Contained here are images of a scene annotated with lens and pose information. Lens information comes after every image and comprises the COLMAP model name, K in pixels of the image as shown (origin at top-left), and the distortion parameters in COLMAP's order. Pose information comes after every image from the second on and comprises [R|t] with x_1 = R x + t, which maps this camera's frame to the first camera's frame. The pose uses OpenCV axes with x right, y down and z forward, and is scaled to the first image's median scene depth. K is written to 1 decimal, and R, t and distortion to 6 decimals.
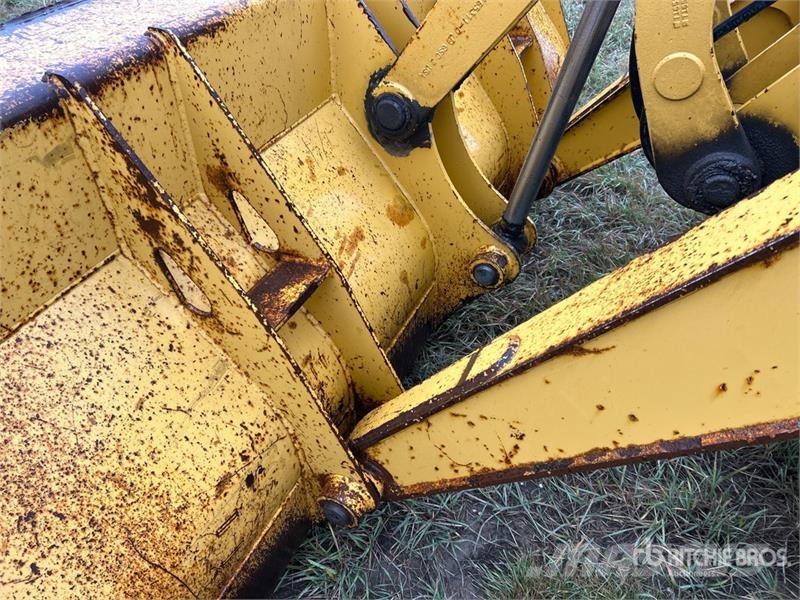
lens RADIAL K [[598.4, 0, 404.6], [0, 598.4, 305.2], [0, 0, 1]] dist [0.044178, -0.052137]
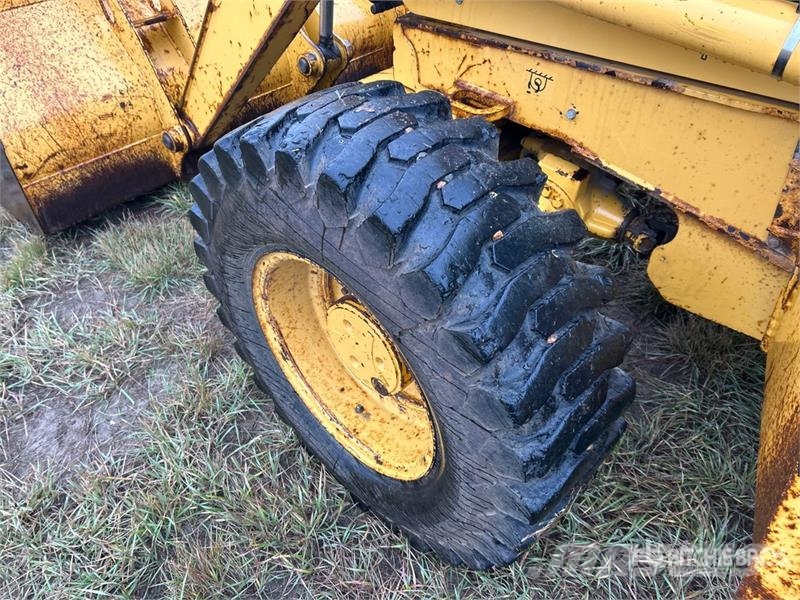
lens RADIAL K [[598.4, 0, 404.6], [0, 598.4, 305.2], [0, 0, 1]] dist [0.044178, -0.052137]
pose [[0.956426, 0.151750, -0.249442, 1.430311], [-0.162707, 0.986388, -0.023787, 0.936429], [0.242436, 0.063336, 0.968098, -0.841008]]
